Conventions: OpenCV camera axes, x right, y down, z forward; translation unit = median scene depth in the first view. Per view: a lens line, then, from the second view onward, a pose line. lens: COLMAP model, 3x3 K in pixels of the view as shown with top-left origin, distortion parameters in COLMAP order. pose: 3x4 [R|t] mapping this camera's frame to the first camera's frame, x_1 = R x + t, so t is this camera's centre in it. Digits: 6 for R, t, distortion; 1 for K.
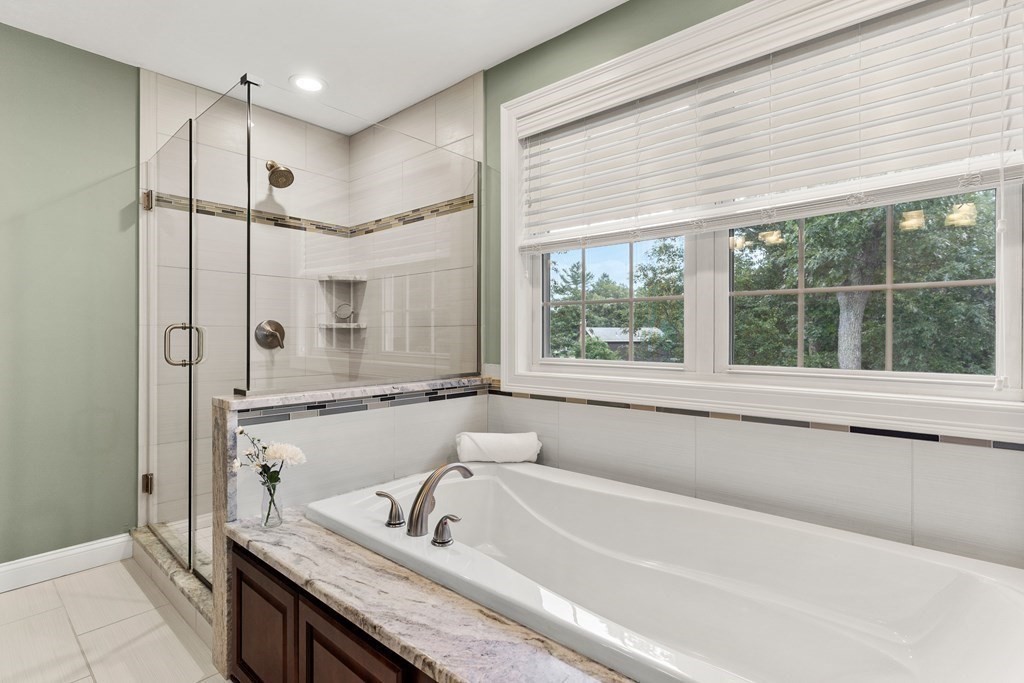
lens RADIAL K [[497.6, 0, 512.0], [0, 497.6, 341.5], [0, 0, 1]] dist [0.020669, -0.000074]
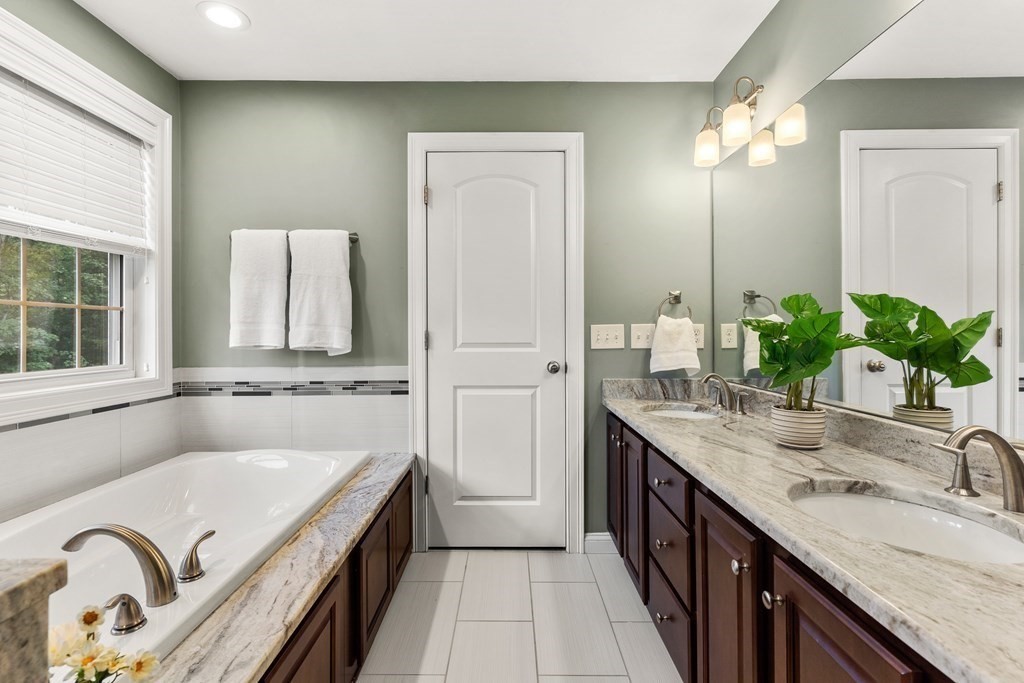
lens RADIAL K [[497.6, 0, 512.0], [0, 497.6, 341.5], [0, 0, 1]] dist [0.020669, -0.000074]
pose [[-0.668503, -0.005506, 0.743689, -1.250512], [0.017575, 0.999576, 0.023199, -0.029921], [-0.743502, 0.028579, -0.668123, 1.221090]]
